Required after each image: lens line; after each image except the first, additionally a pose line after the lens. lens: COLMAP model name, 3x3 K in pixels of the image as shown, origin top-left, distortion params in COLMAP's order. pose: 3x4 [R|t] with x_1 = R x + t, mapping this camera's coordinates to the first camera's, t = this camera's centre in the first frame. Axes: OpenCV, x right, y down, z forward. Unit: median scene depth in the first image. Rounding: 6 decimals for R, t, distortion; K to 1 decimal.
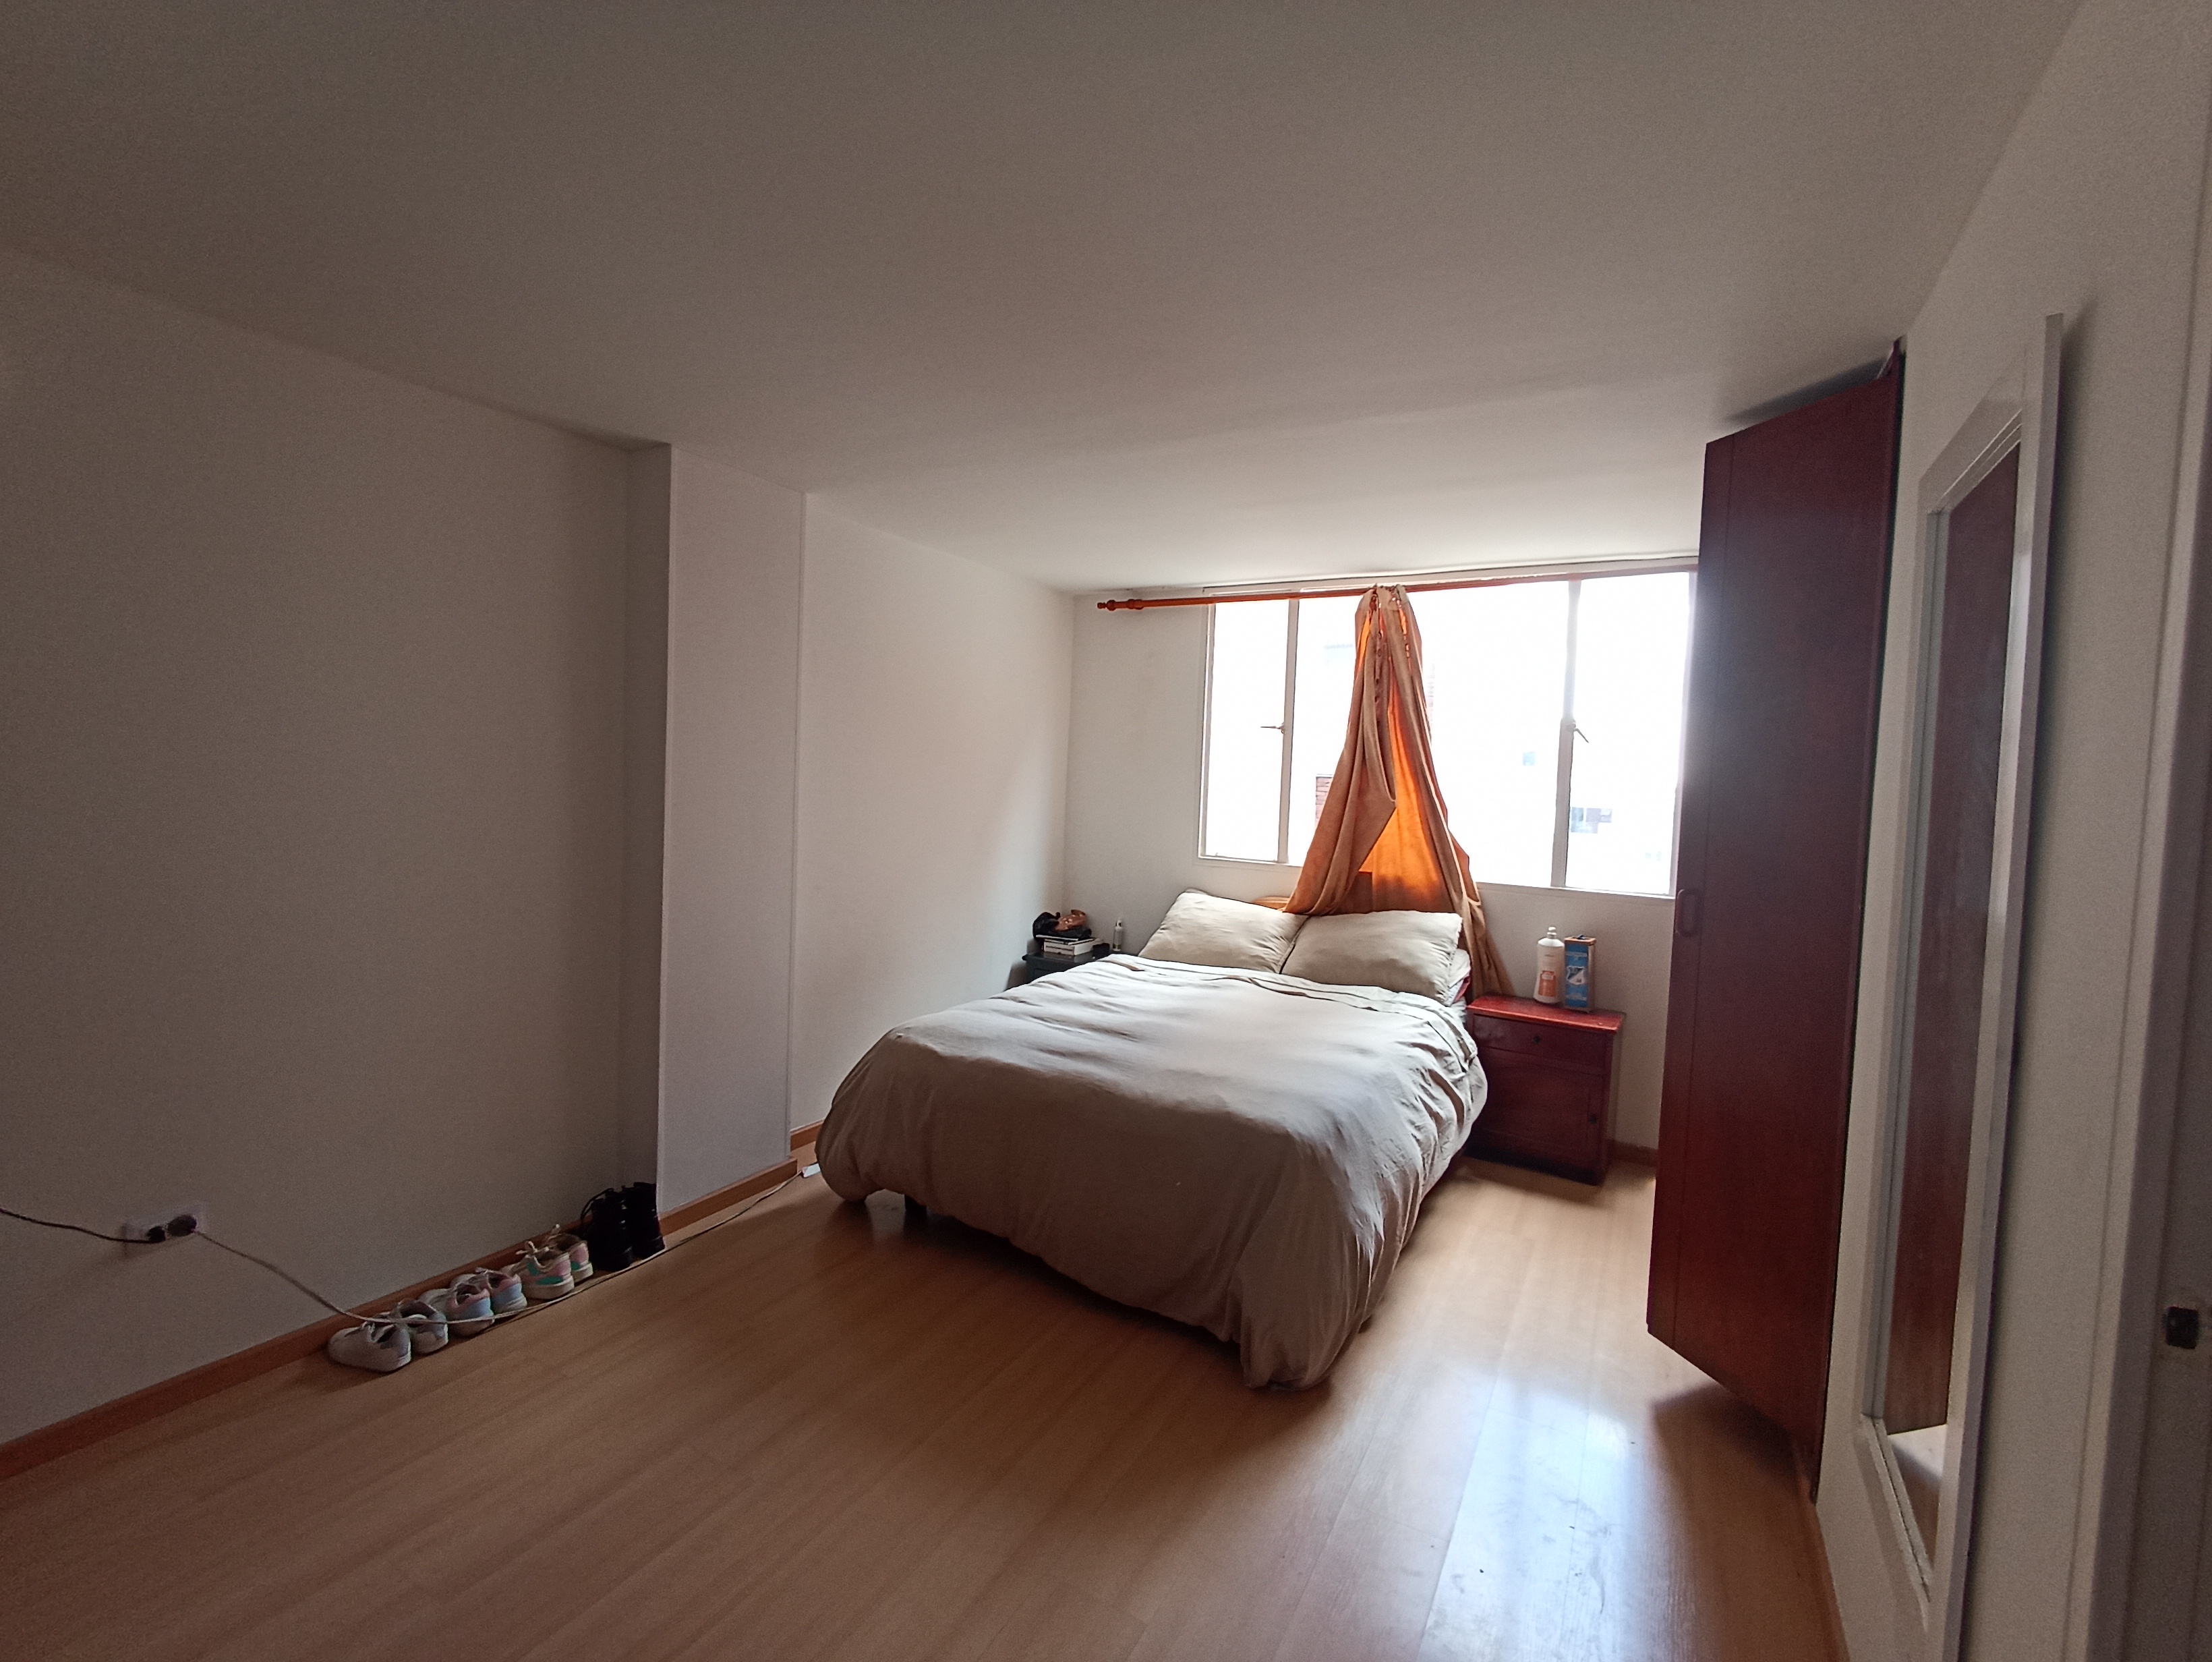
lens RADIAL K [[1010.3, 0, 1107.8], [0, 1010.3, 828.4], [0, 0, 1]] dist [-0.002614, -0.000651]
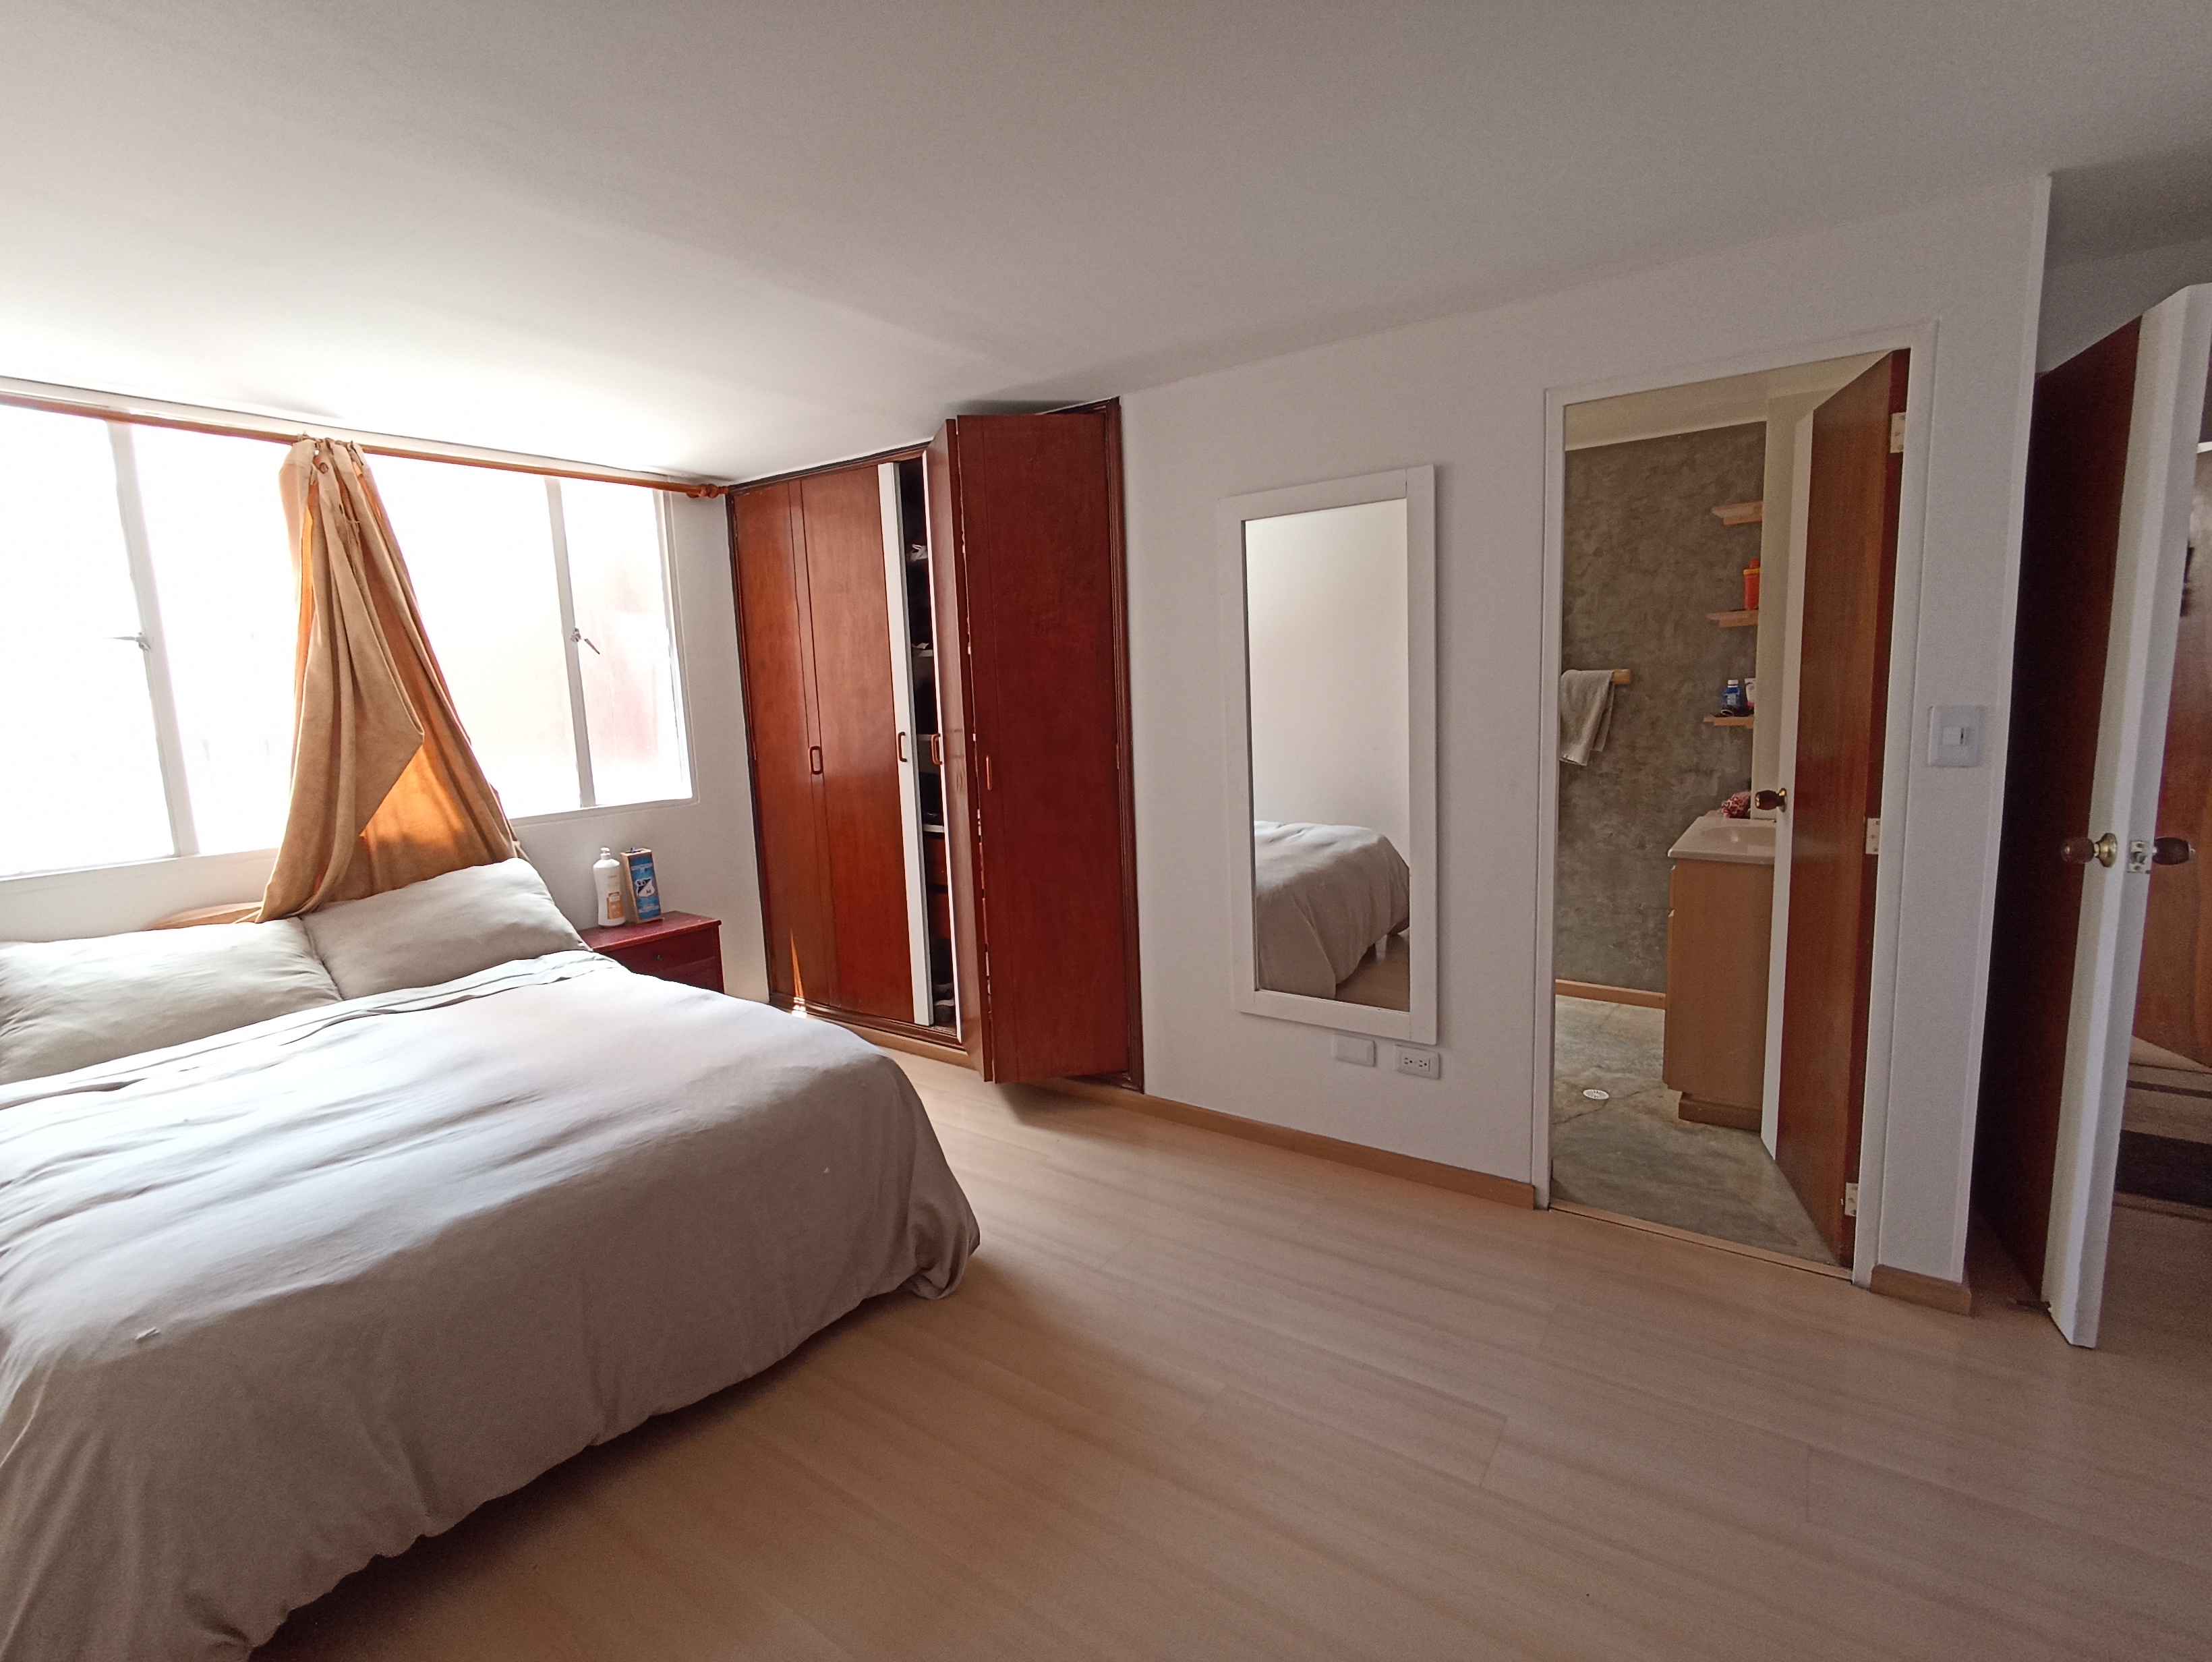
lens RADIAL K [[1010.3, 0, 1112.0], [0, 1010.3, 828.1], [0, 0, 1]] dist [-0.002614, -0.000651]
pose [[0.085393, -0.182686, 0.979456, -0.457212], [0.100265, 0.979632, 0.173977, -0.039510], [-0.991290, 0.083348, 0.101971, 0.419633]]
